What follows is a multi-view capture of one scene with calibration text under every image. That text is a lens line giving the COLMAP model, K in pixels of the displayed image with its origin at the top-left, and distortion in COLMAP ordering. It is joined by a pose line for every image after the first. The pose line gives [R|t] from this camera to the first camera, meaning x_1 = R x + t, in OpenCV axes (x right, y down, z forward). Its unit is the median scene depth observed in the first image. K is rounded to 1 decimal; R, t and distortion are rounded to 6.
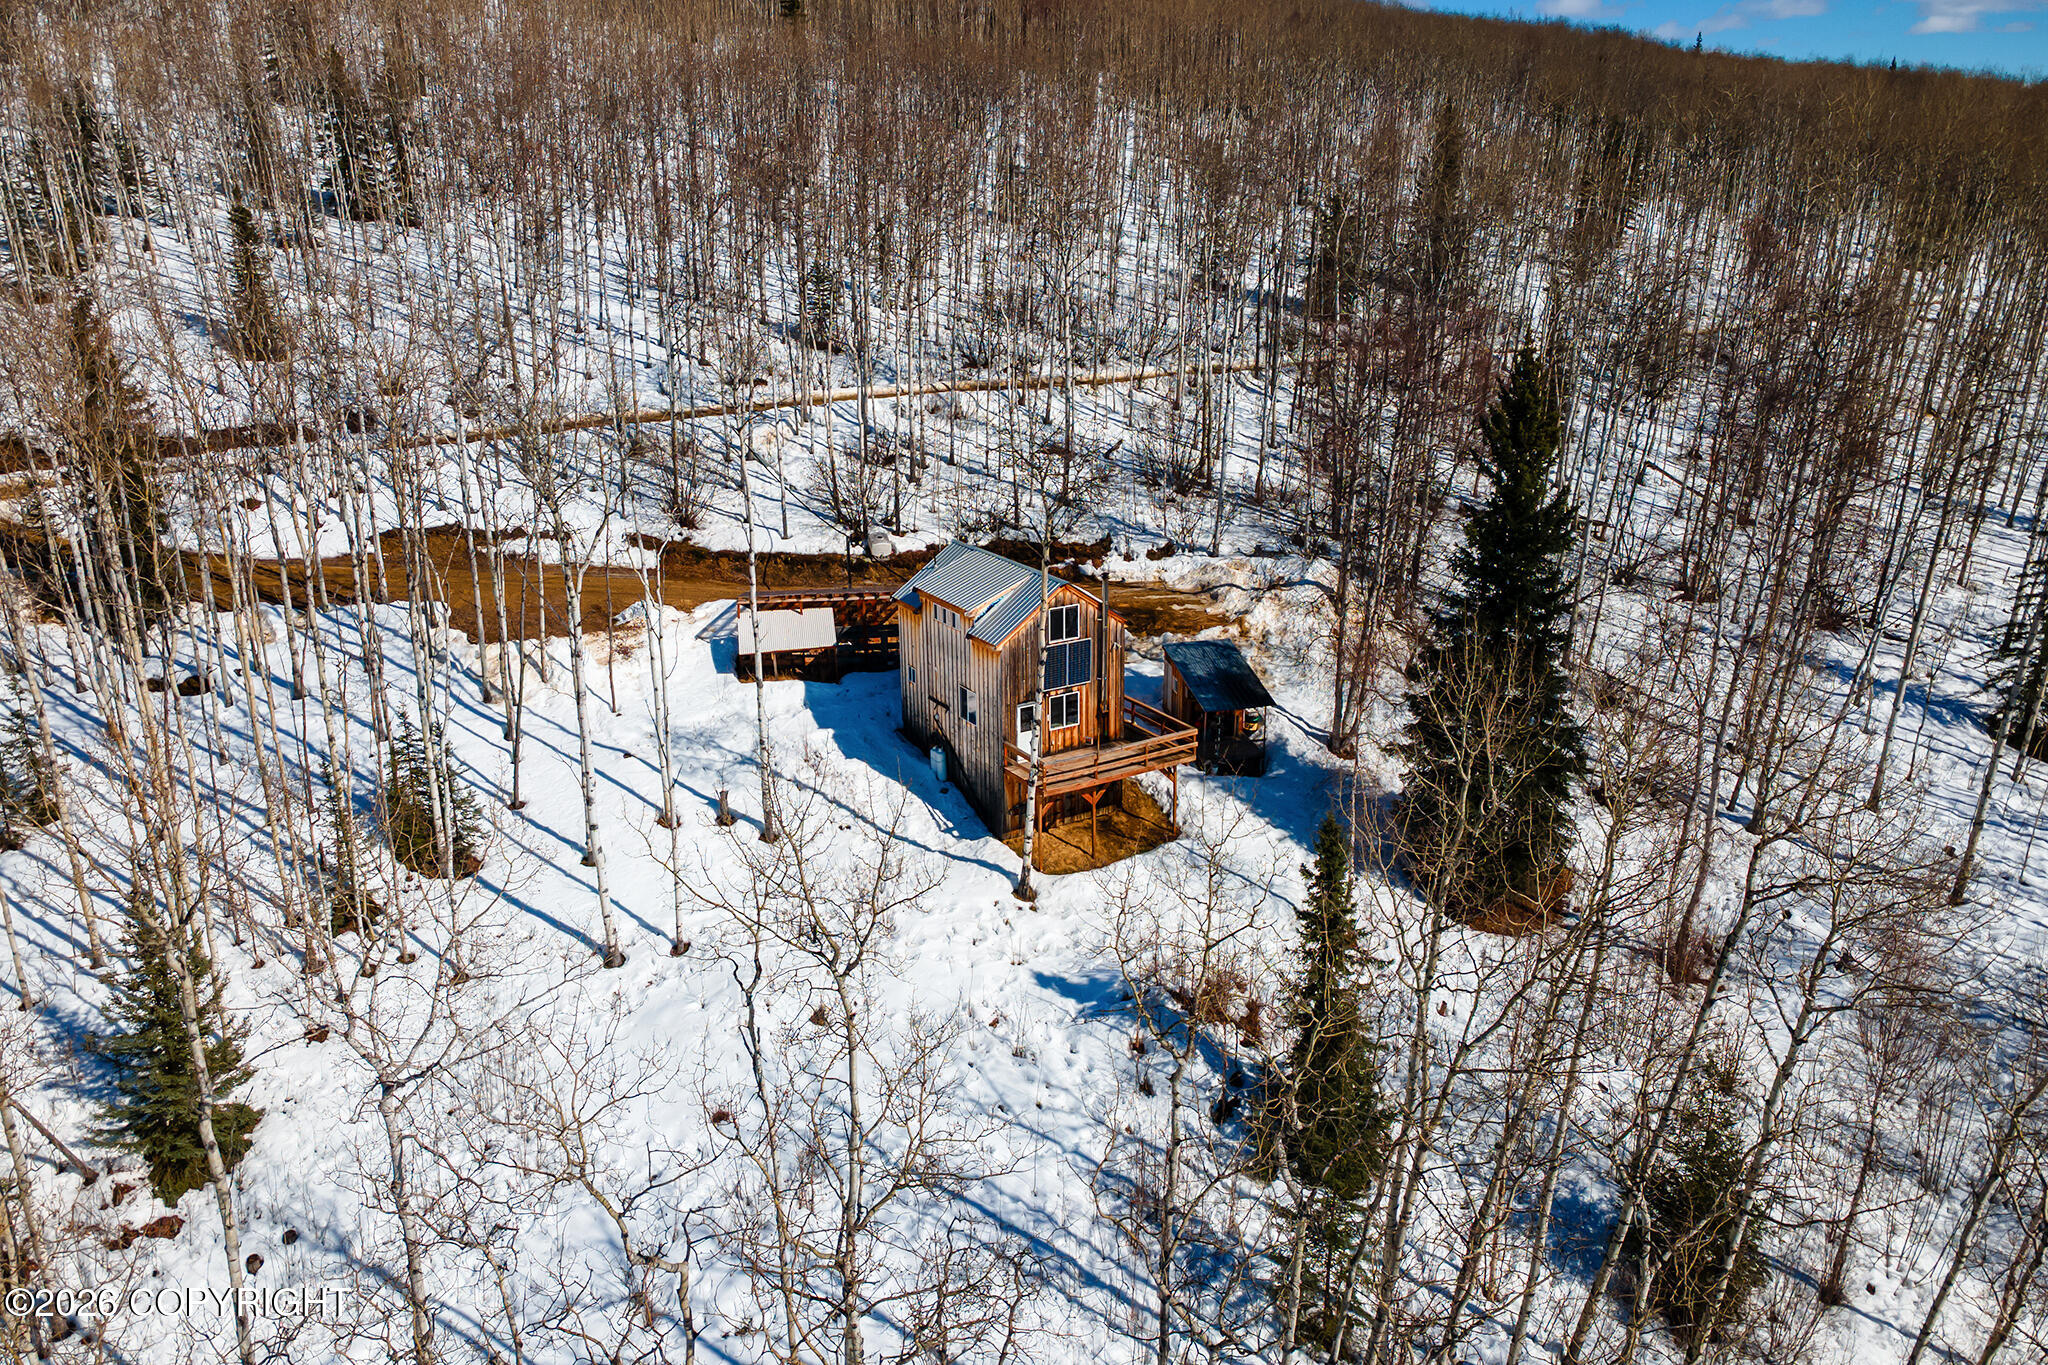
lens RADIAL K [[1490.8, 0, 1024.0], [0, 1490.8, 682.5], [0, 0, 1]] dist [0.032704, 0.030489]
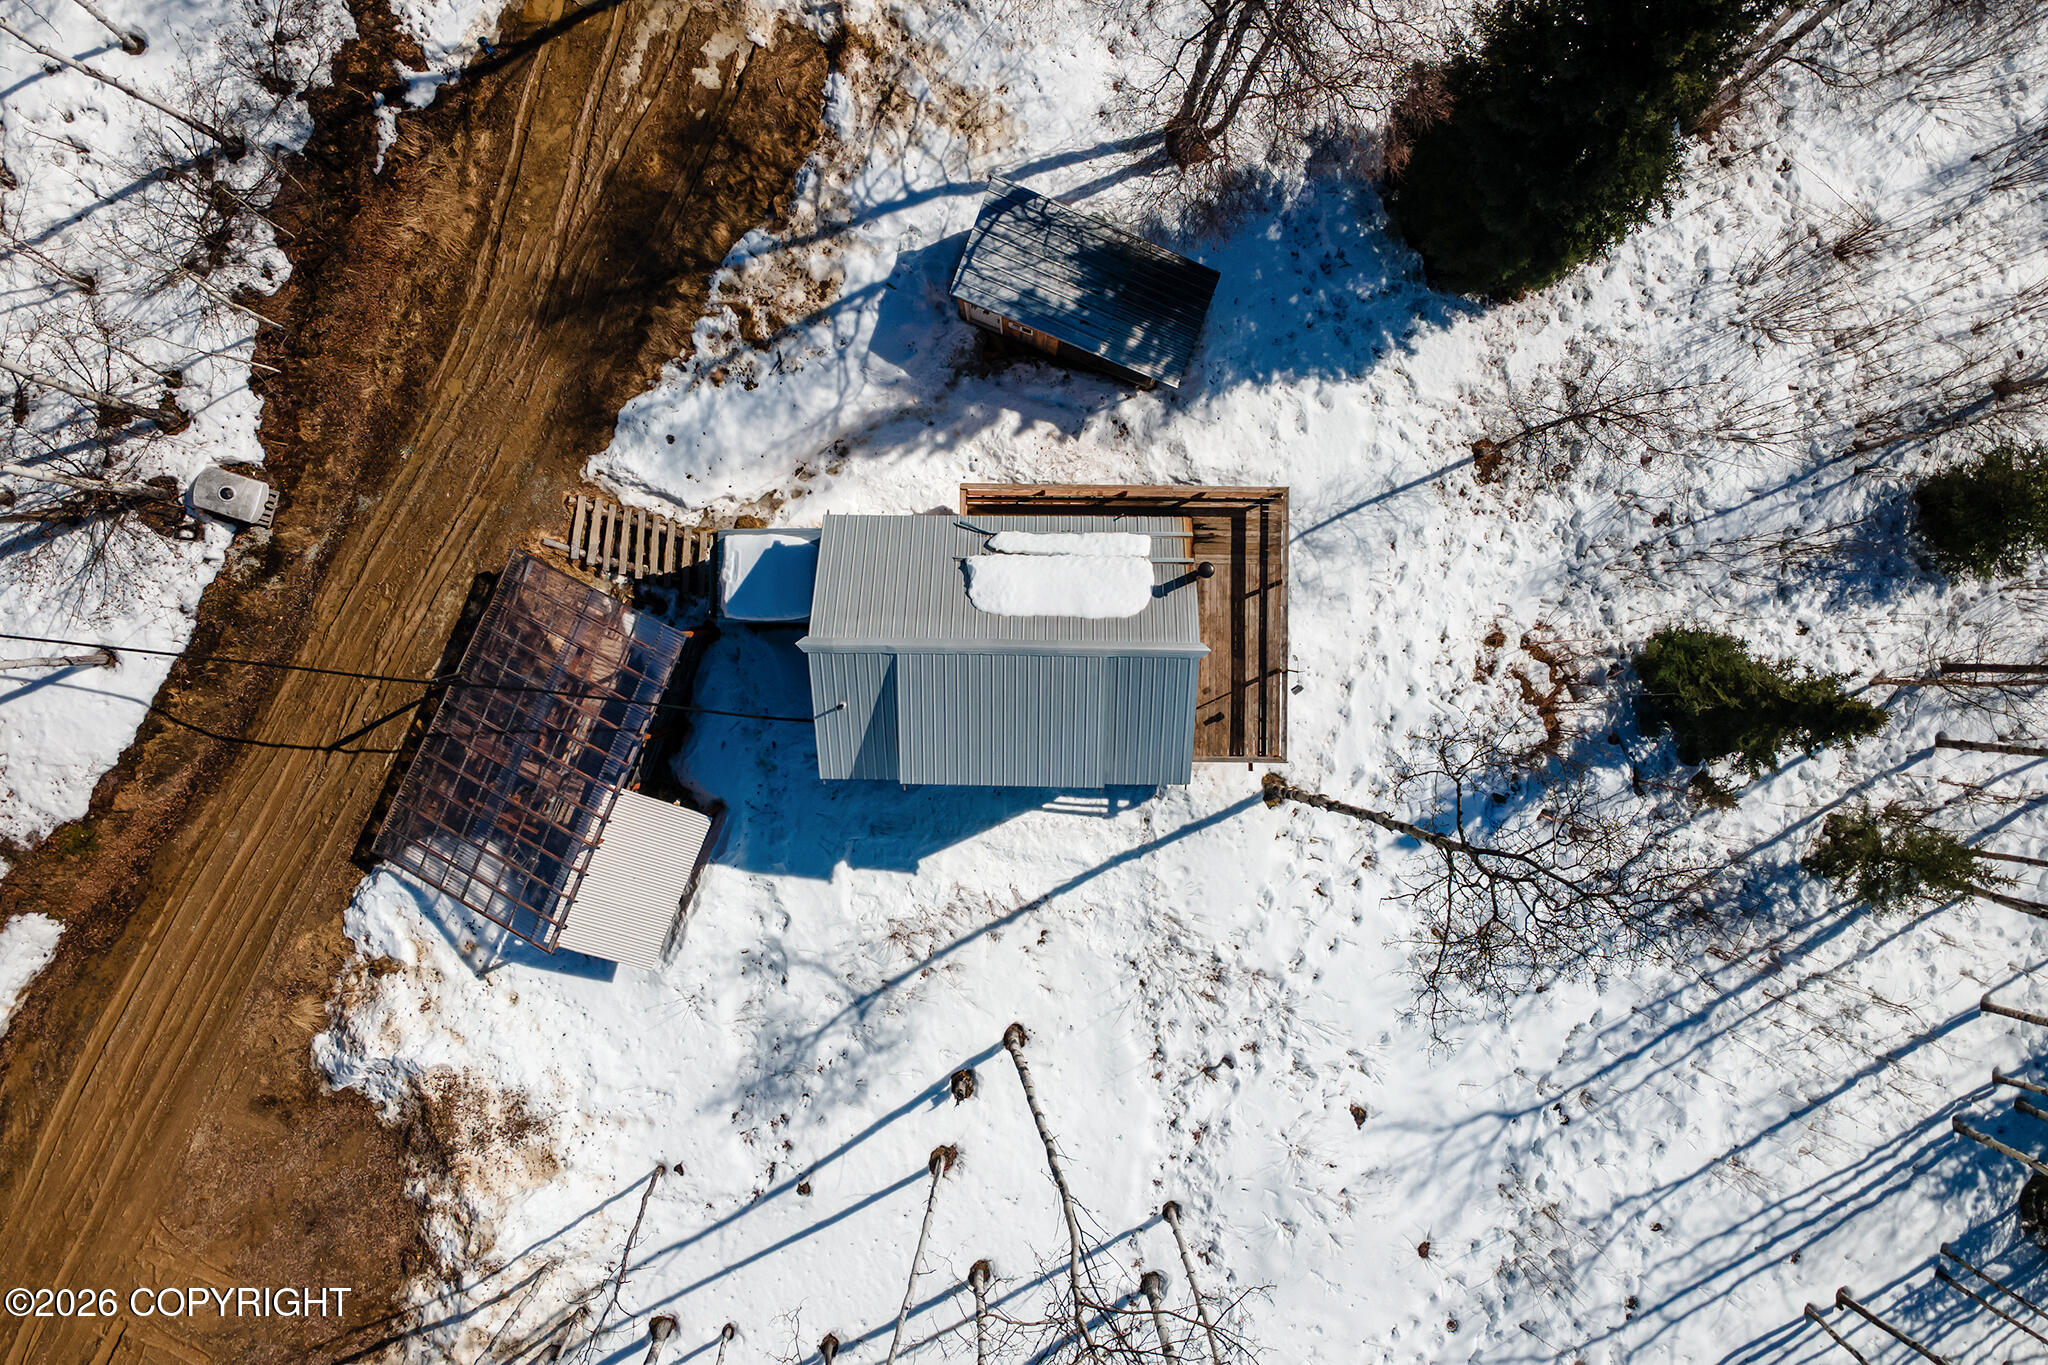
lens RADIAL K [[1490.8, 0, 1024.0], [0, 1490.8, 682.5], [0, 0, 1]] dist [0.032704, 0.030489]
pose [[0.522396, -0.852703, 0.000196, -0.022556], [0.275117, 0.168764, 0.946483, -0.593452], [-0.807101, -0.494385, 0.322755, 0.800695]]
